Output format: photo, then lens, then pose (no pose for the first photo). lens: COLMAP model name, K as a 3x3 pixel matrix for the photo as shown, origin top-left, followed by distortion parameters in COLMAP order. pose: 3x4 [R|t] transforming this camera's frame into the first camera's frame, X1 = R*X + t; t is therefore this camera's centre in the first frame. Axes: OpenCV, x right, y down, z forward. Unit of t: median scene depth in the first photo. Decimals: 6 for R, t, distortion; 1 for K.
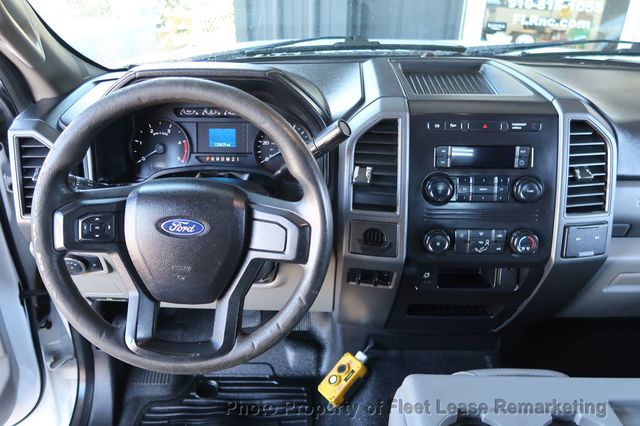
lens RADIAL K [[506.5, 0, 320.8], [0, 506.5, 213.0], [0, 0, 1]] dist [0.010529, -0.000054]
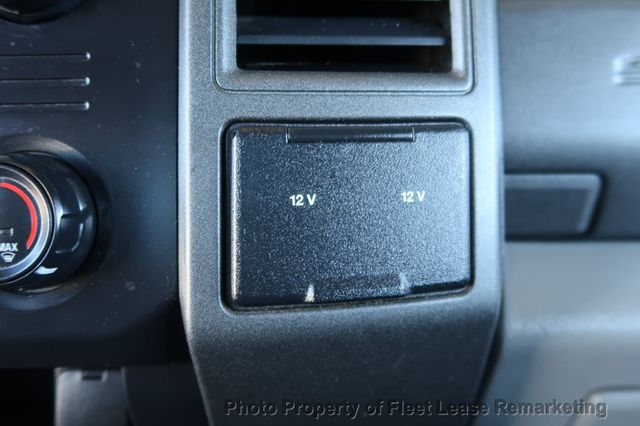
lens RADIAL K [[506.5, 0, 317.4], [0, 506.5, 216.0], [0, 0, 1]] dist [0.010529, -0.000054]
pose [[0.999531, -0.015418, -0.026475, 0.514024], [0.009702, 0.978964, -0.203801, 0.093492], [0.029060, 0.203448, 0.978654, 0.818412]]
